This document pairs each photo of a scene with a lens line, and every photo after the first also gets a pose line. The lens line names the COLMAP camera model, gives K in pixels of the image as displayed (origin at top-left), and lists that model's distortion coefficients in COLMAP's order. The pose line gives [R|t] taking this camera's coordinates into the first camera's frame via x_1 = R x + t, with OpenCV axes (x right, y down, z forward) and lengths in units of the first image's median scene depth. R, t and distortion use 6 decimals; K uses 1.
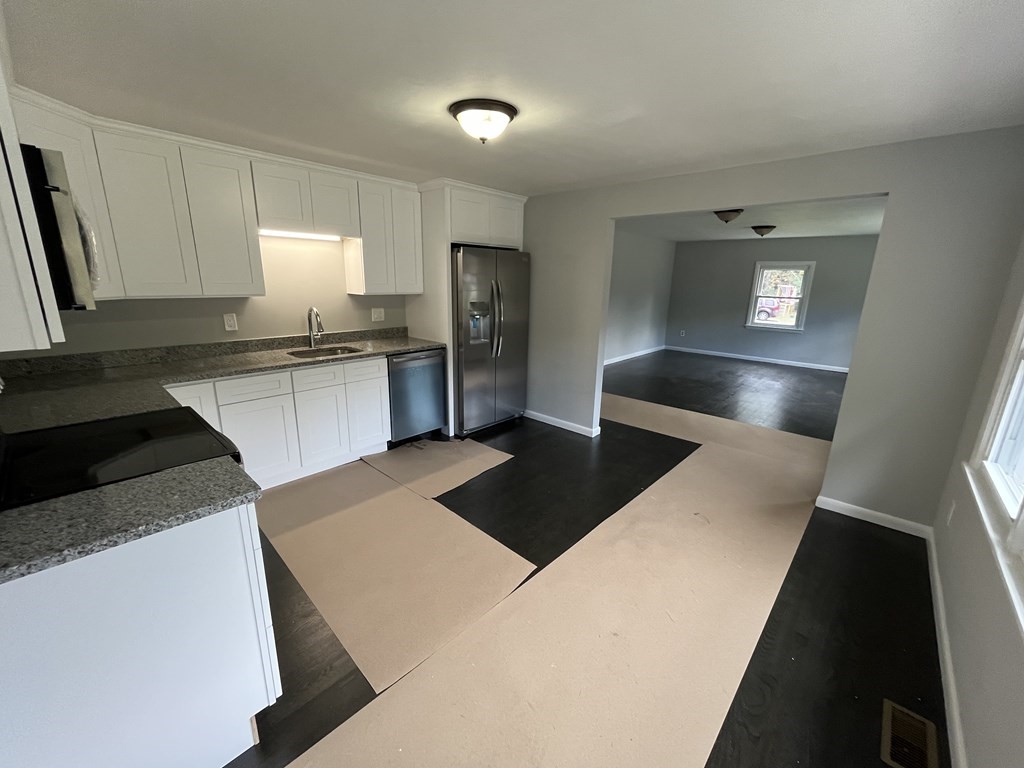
lens RADIAL K [[414.9, 0, 512.0], [0, 414.9, 384.0], [0, 0, 1]] dist [-0.000293, -0.000188]
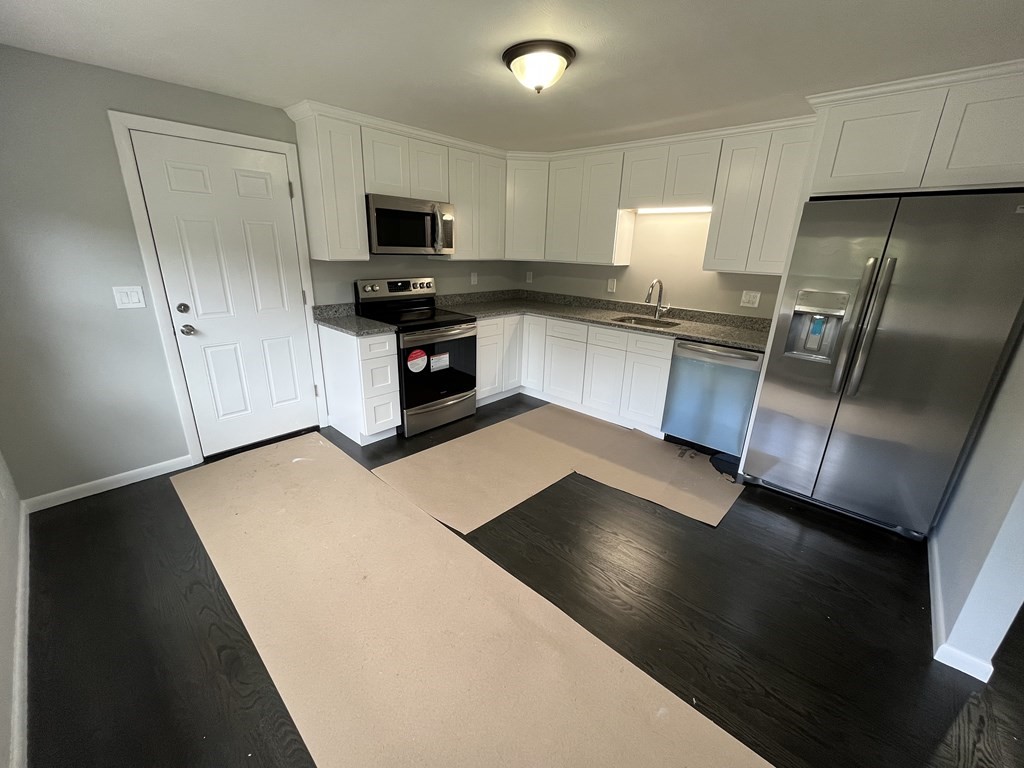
lens RADIAL K [[414.9, 0, 512.0], [0, 414.9, 384.0], [0, 0, 1]] dist [-0.000293, -0.000188]
pose [[-0.005696, 0.296998, -0.954861, 0.612168], [-0.272627, 0.918243, 0.287235, -0.143156], [0.962103, 0.261957, 0.075739, 0.634659]]
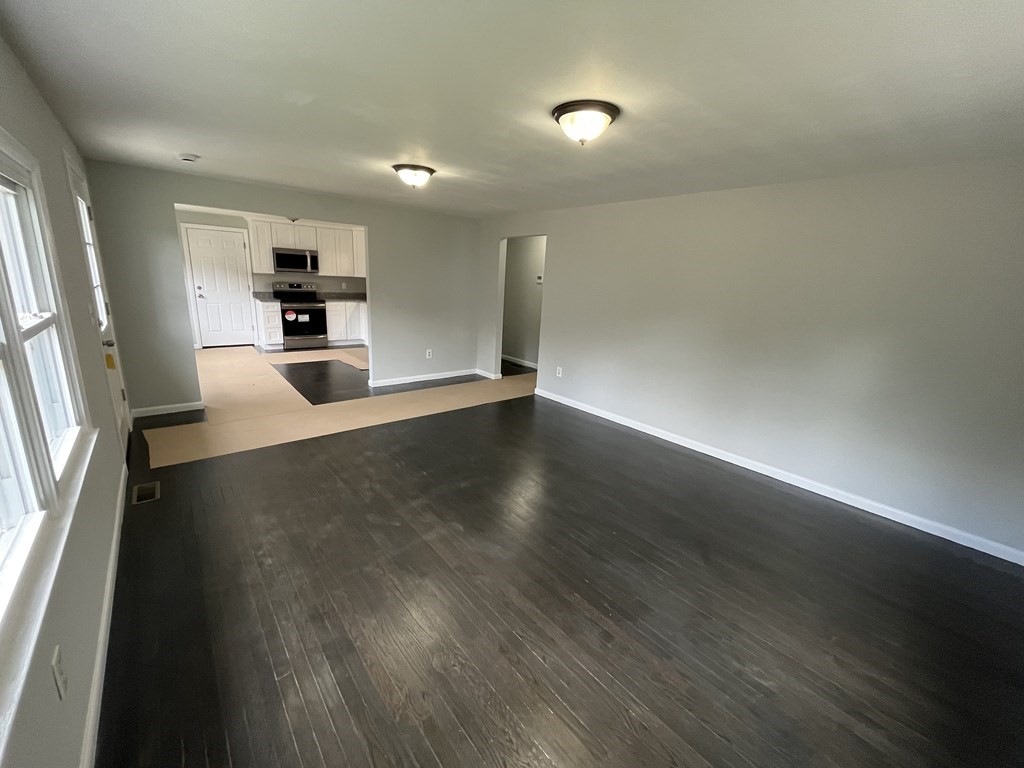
lens RADIAL K [[407.3, 0, 512.0], [0, 407.3, 384.0], [0, 0, 1]] dist [-0.021764, 0.000034]
pose [[-0.130513, 0.220816, -0.966544, 0.637025], [-0.293855, 0.922462, 0.250425, -0.149273], [0.946898, 0.316707, -0.055506, 0.661837]]
